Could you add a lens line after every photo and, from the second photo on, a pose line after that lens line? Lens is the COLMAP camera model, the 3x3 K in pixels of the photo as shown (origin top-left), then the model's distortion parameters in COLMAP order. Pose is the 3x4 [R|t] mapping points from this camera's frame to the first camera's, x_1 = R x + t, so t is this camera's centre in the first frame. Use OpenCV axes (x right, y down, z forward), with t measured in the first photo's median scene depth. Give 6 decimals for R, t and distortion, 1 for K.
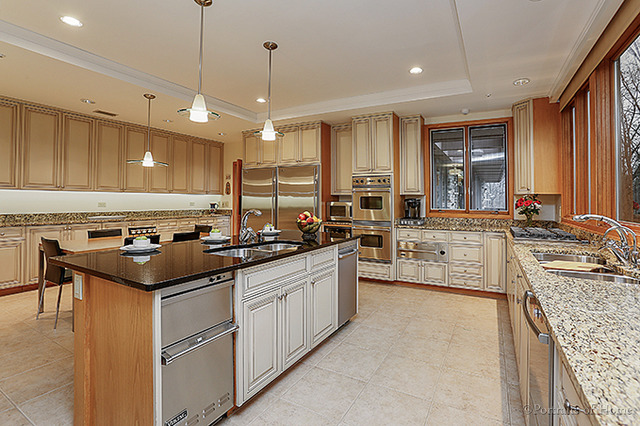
lens RADIAL K [[301.3, 0, 328.3], [0, 301.3, 198.1], [0, 0, 1]] dist [0.001045, 0.000452]
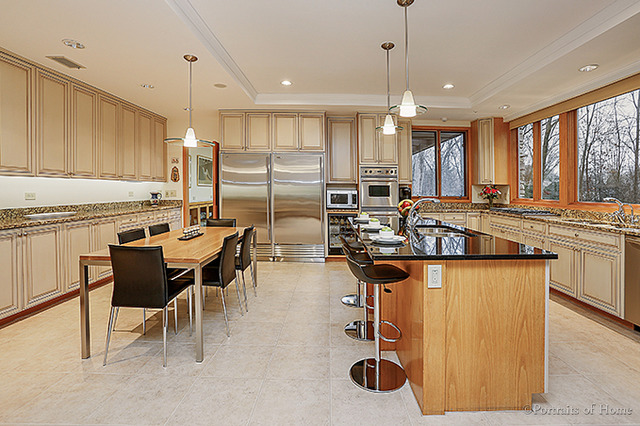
lens RADIAL K [[301.3, 0, 331.0], [0, 301.3, 194.5], [0, 0, 1]] dist [0.001045, 0.000452]
pose [[0.871004, -0.012084, 0.491128, -0.472363], [-0.003405, 0.999525, 0.030631, -0.004964], [-0.491265, -0.028352, 0.870549, 0.089584]]
